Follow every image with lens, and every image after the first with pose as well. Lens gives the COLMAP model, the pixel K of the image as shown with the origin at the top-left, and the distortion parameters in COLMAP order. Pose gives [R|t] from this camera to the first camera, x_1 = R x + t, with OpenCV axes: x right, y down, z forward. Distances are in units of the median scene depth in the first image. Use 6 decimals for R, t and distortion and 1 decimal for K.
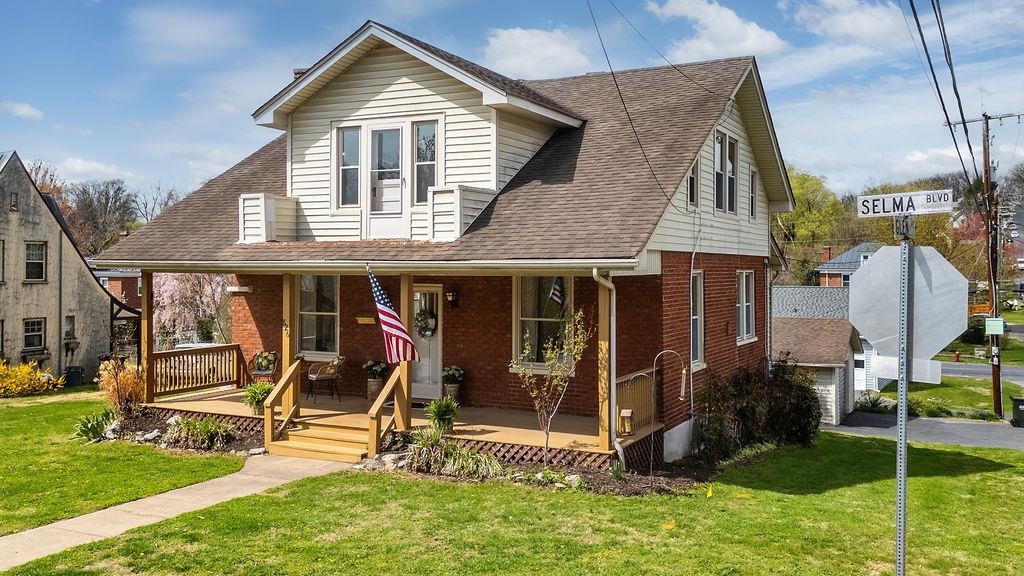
lens RADIAL K [[887.7, 0, 505.8], [0, 887.7, 241.7], [0, 0, 1]] dist [0.044395, -0.023354]
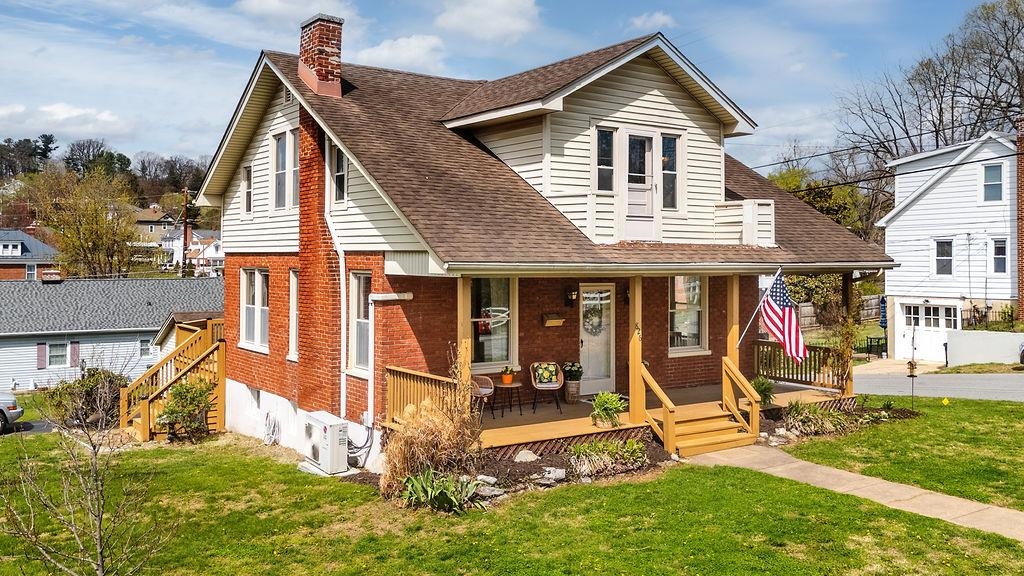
lens RADIAL K [[887.7, 0, 505.8], [0, 887.7, 241.7], [0, 0, 1]] dist [0.044395, -0.023354]
pose [[0.487884, 0.016381, 0.872755, -1.131059], [-0.024236, 0.999693, -0.005215, 0.007307], [-0.872572, -0.018608, 0.488131, 0.631551]]
